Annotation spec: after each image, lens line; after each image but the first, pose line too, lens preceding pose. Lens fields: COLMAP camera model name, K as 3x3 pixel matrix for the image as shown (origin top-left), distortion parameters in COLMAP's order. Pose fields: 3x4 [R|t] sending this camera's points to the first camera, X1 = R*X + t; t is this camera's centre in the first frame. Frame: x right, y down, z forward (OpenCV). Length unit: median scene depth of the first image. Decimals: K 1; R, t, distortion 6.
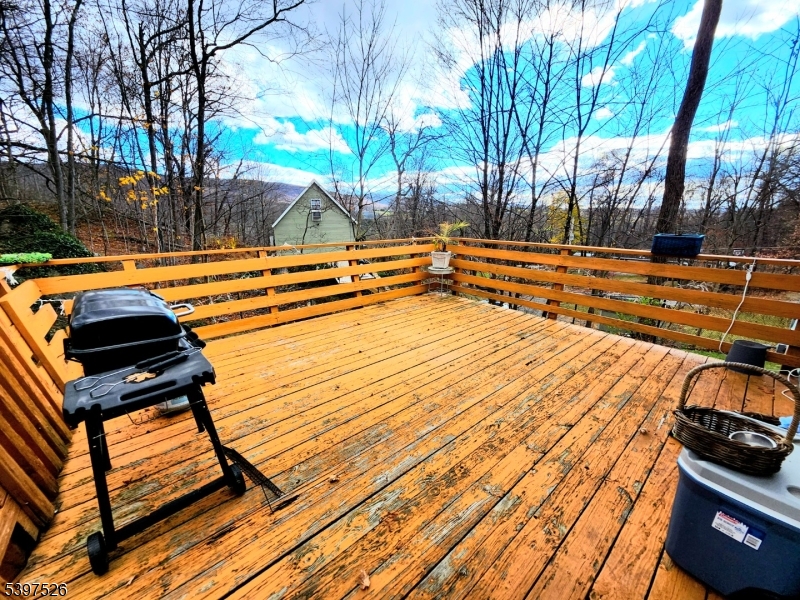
lens RADIAL K [[310.4, 0, 393.9], [0, 310.4, 304.6], [0, 0, 1]] dist [0.000743, 0.000017]
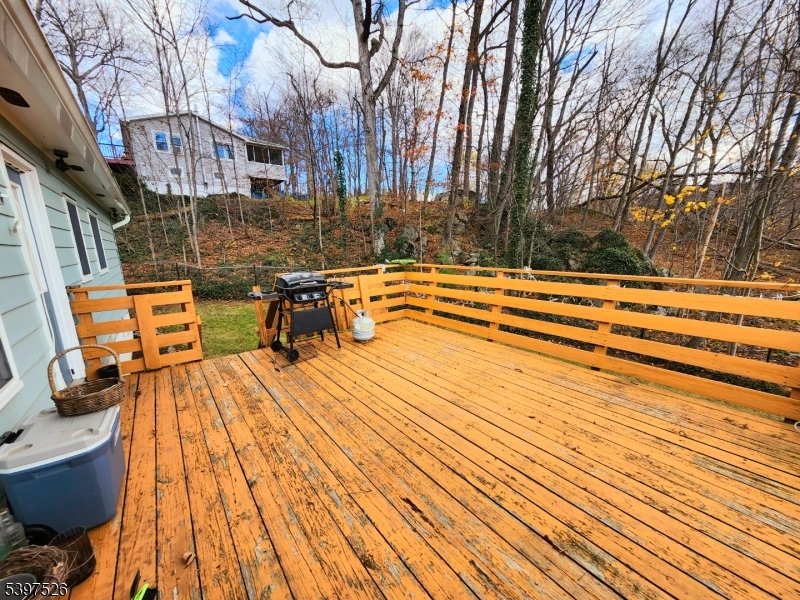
lens RADIAL K [[310.4, 0, 393.9], [0, 310.4, 304.6], [0, 0, 1]] dist [0.000743, 0.000017]
pose [[-0.043103, 0.199545, -0.978940, 0.894187], [-0.246610, 0.947406, 0.203976, -0.252109], [0.968156, 0.250208, 0.008374, 0.858974]]
